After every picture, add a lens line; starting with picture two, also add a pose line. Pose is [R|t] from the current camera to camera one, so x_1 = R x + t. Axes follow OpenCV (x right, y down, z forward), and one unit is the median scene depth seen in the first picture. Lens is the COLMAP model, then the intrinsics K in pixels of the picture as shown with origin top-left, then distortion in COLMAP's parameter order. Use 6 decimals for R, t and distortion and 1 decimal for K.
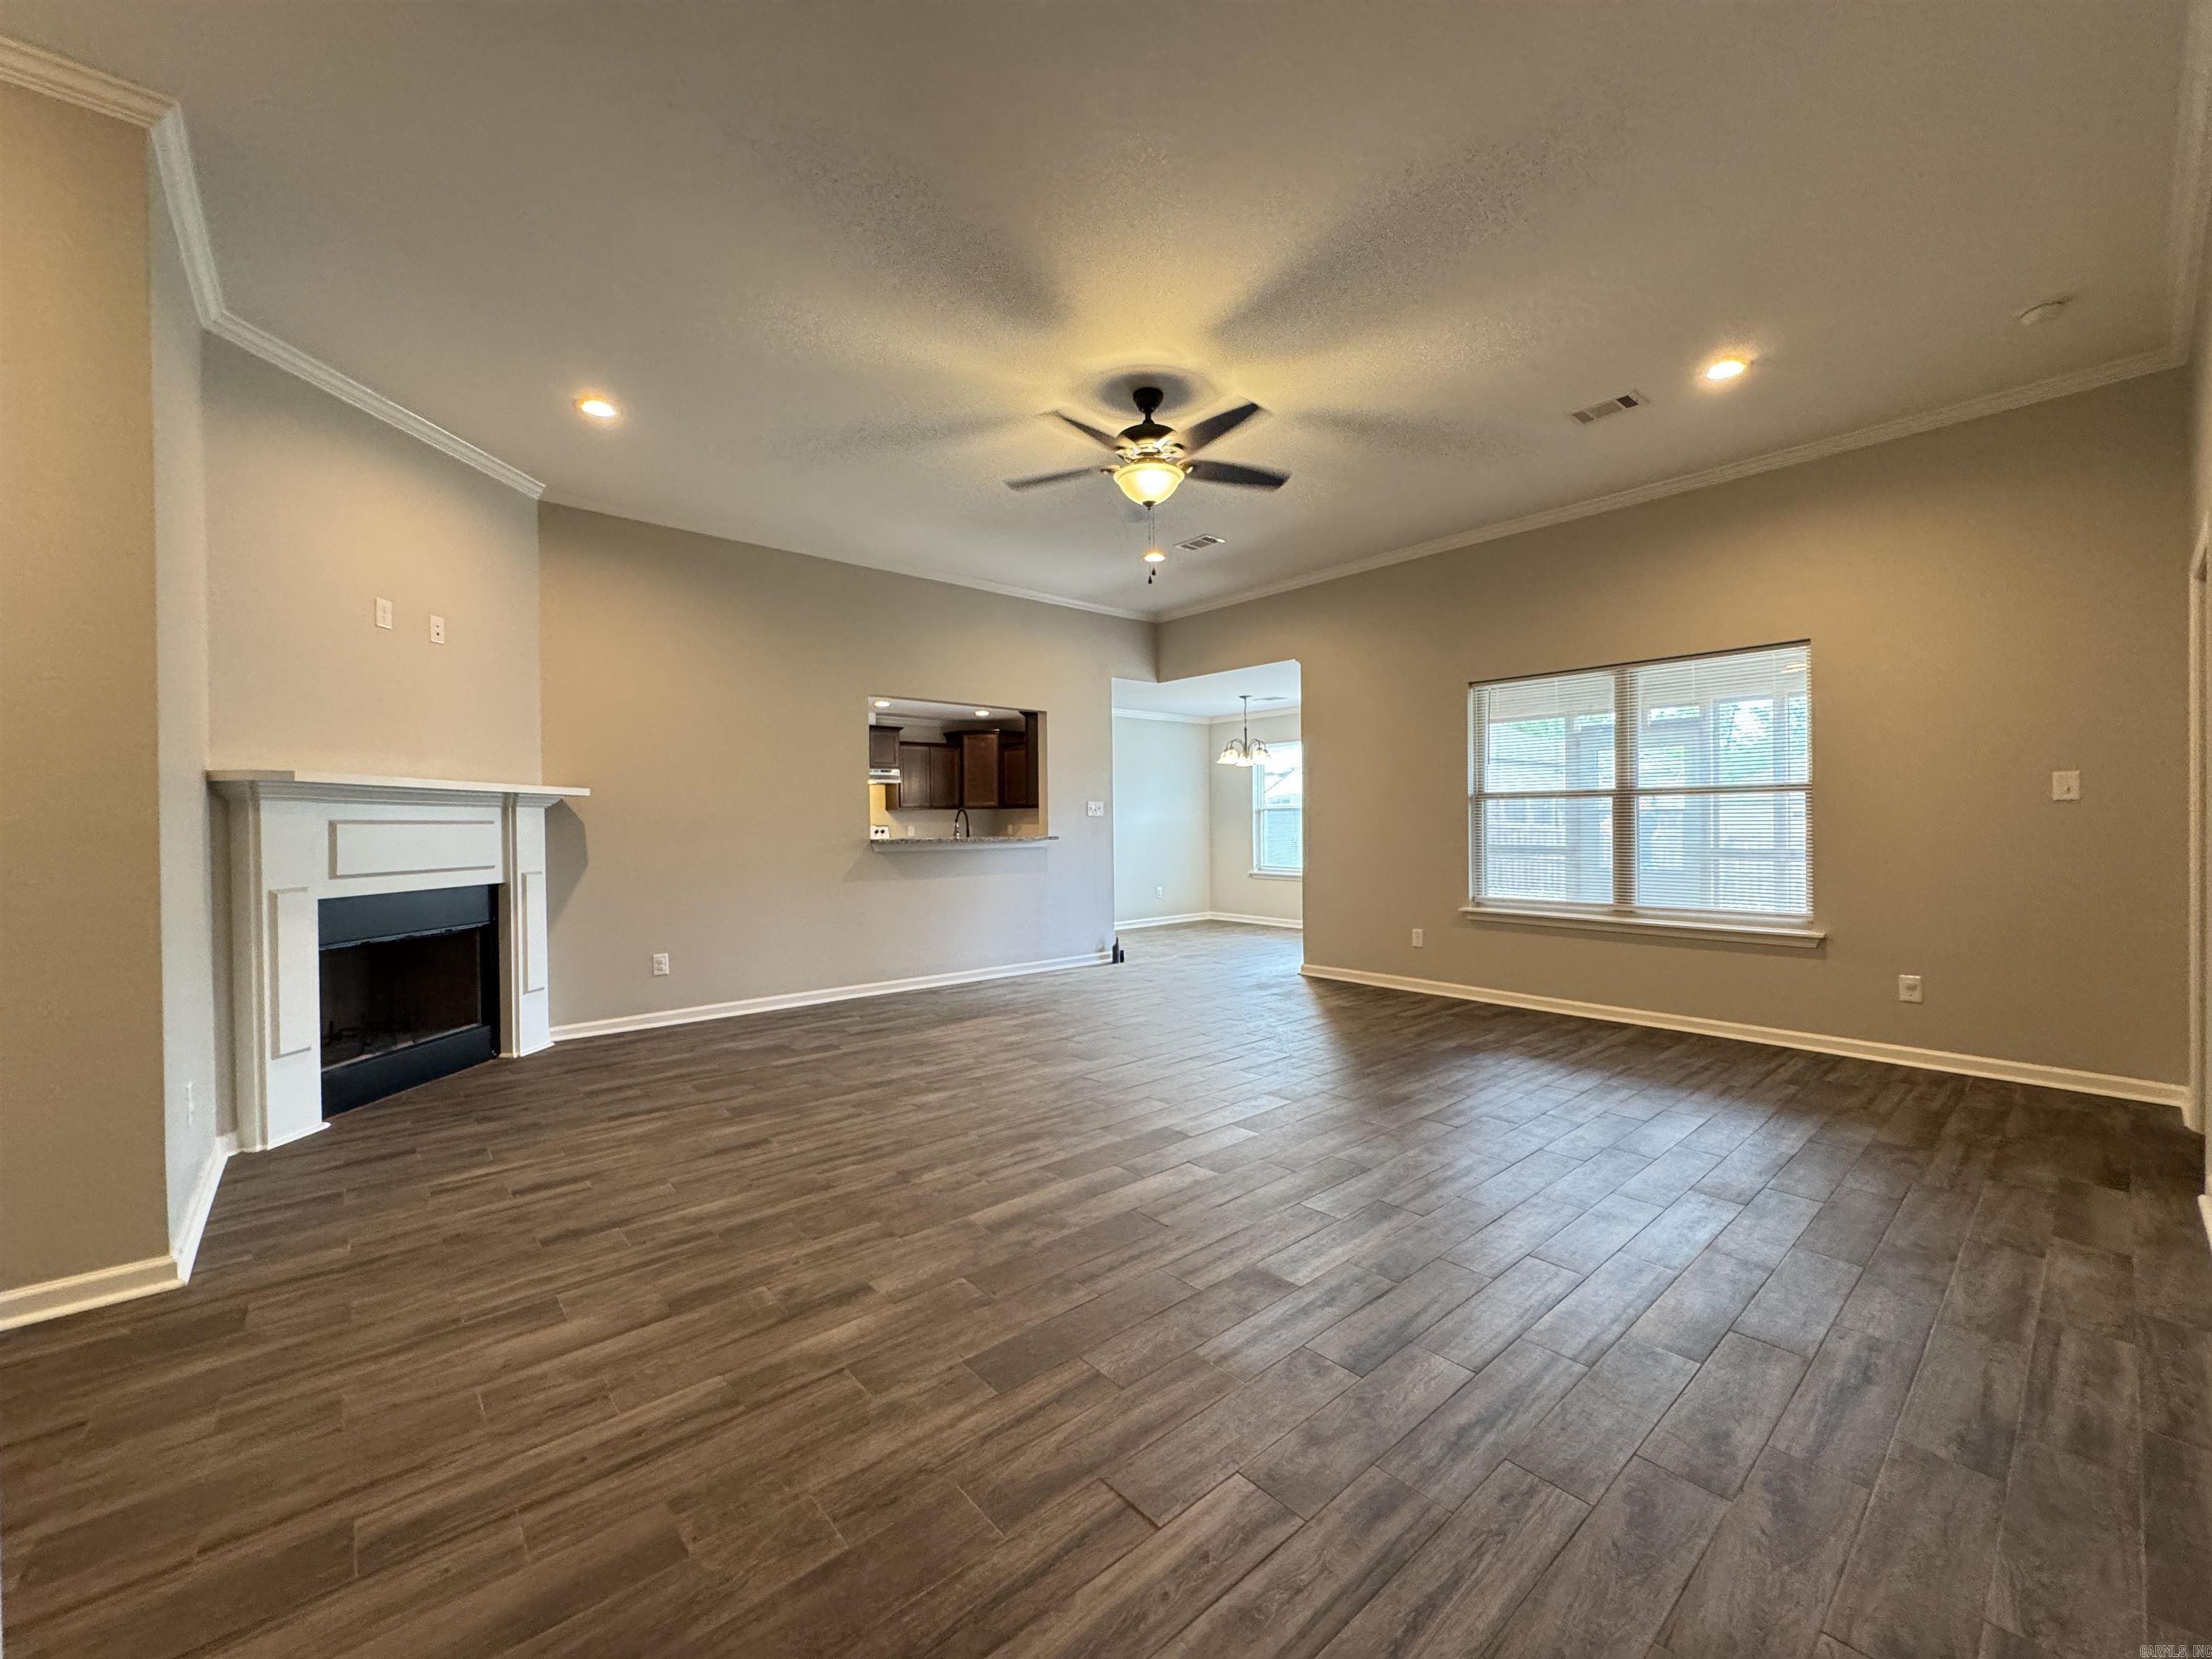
lens RADIAL K [[874.6, 0, 1111.3], [0, 874.6, 821.7], [0, 0, 1]] dist [-0.000206, -0.000127]
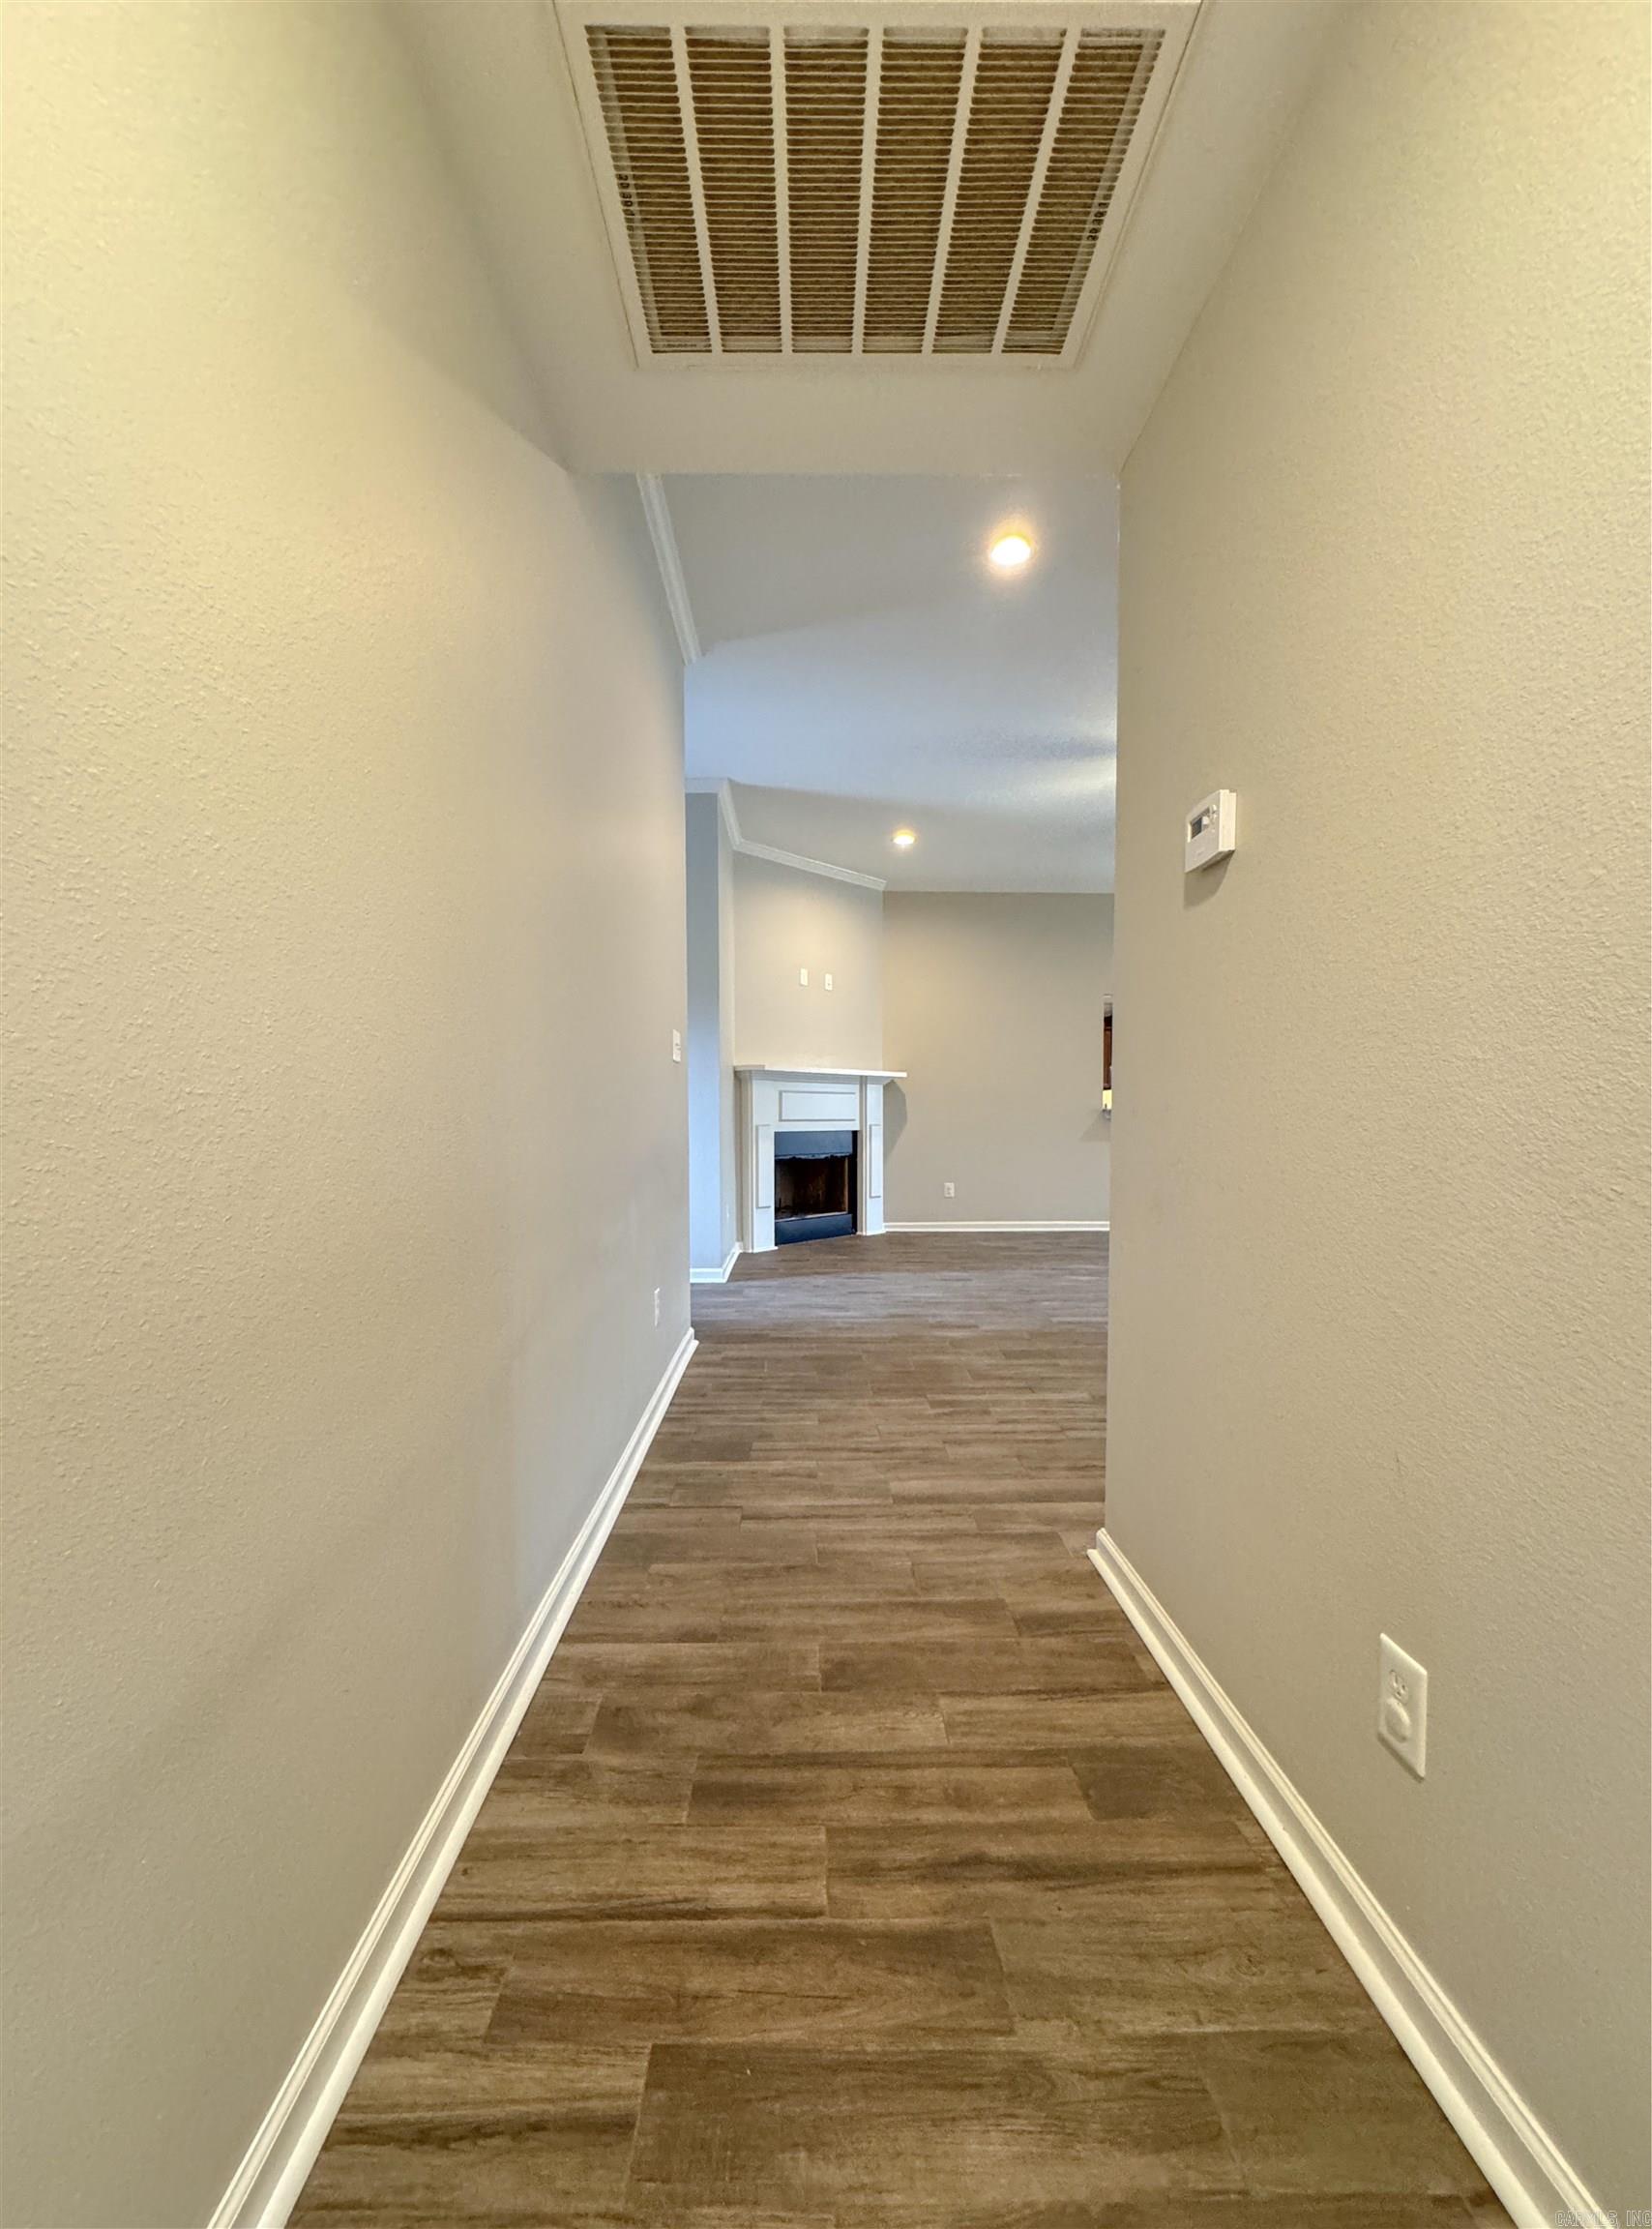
lens RADIAL K [[896.5, 0, 826.0], [0, 896.5, 1114.5], [0, 0, 1]] dist [-0.004179, -0.000458]
pose [[0.764814, 0.007664, -0.644205, 0.378879], [-0.006168, 0.999971, 0.004574, 0.036766], [0.644221, 0.000475, 0.764839, -0.365070]]
